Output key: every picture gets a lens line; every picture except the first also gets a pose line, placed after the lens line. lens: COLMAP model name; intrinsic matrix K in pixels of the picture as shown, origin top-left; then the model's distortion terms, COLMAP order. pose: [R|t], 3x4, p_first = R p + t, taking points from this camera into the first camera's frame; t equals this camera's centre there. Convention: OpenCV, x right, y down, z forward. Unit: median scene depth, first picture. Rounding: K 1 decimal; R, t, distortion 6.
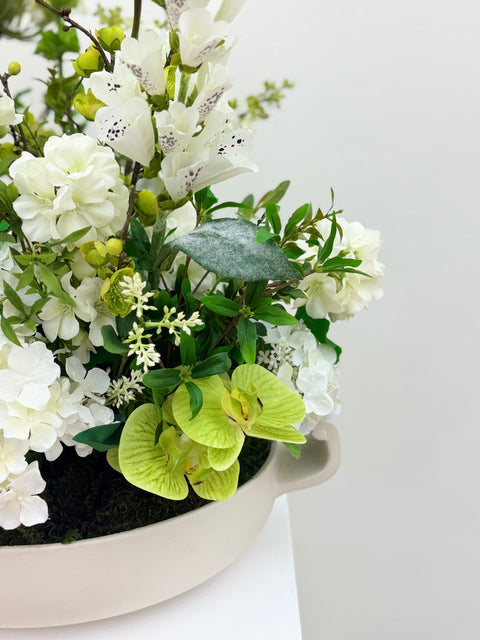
lens RADIAL K [[794.1, 0, 240.1], [0, 794.1, 324.6], [0, 0, 1]] dist [0.130467, 0.000000]
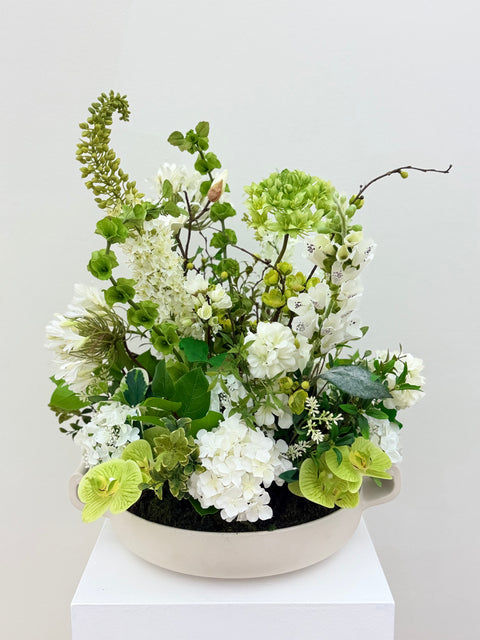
lens RADIAL K [[794.1, 0, 239.7], [0, 794.1, 317.2], [0, 0, 1]] dist [0.130467, 0.000000]
pose [[0.999914, -0.007803, 0.010534, -0.316356], [0.008261, 0.998992, -0.044132, -0.166967], [-0.010179, 0.044215, 0.998970, -0.997873]]
